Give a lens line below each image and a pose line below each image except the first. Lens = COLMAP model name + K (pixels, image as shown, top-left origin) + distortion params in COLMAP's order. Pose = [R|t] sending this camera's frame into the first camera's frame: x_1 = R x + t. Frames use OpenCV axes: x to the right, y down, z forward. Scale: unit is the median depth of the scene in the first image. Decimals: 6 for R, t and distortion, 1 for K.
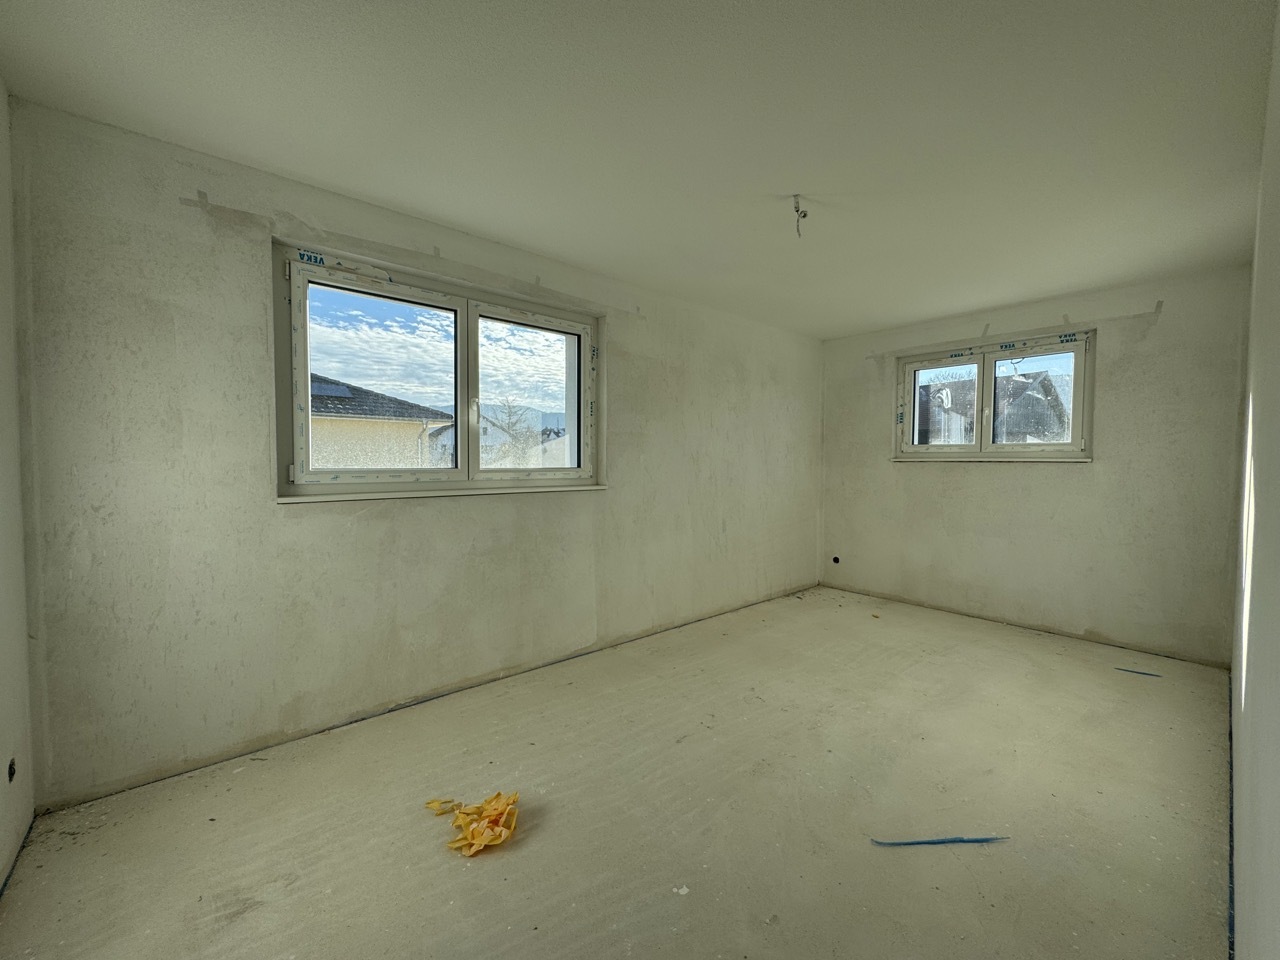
lens RADIAL K [[511.8, 0, 643.1], [0, 511.8, 481.5], [0, 0, 1]] dist [0.000724, 0.000044]
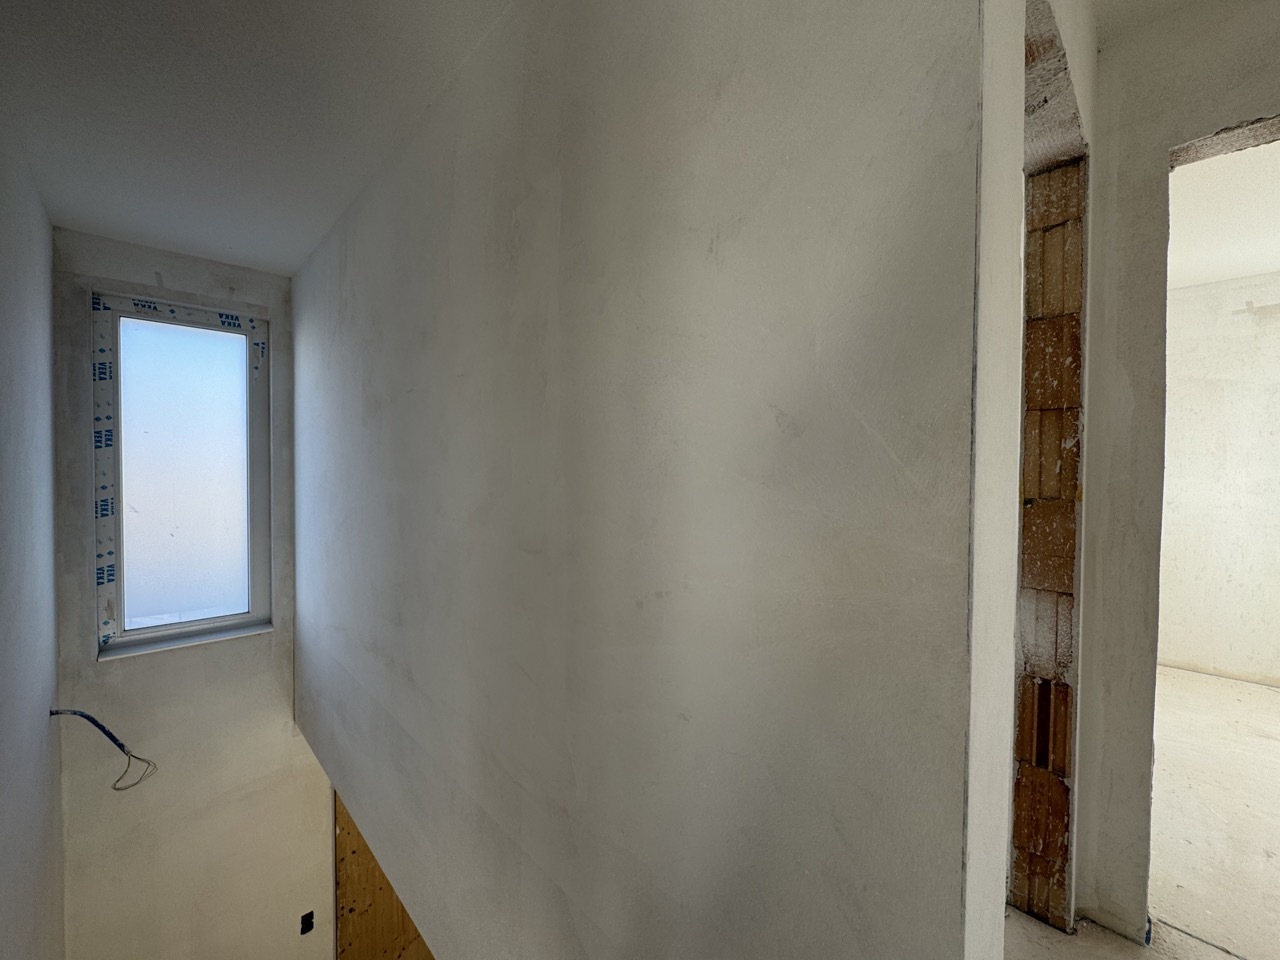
lens RADIAL K [[511.8, 0, 642.1], [0, 511.8, 477.0], [0, 0, 1]] dist [0.000724, 0.000044]
pose [[0.067245, 0.017486, -0.997583, 0.552700], [-0.037613, 0.999180, 0.014979, 0.003376], [0.997027, 0.036515, 0.067848, -0.892569]]
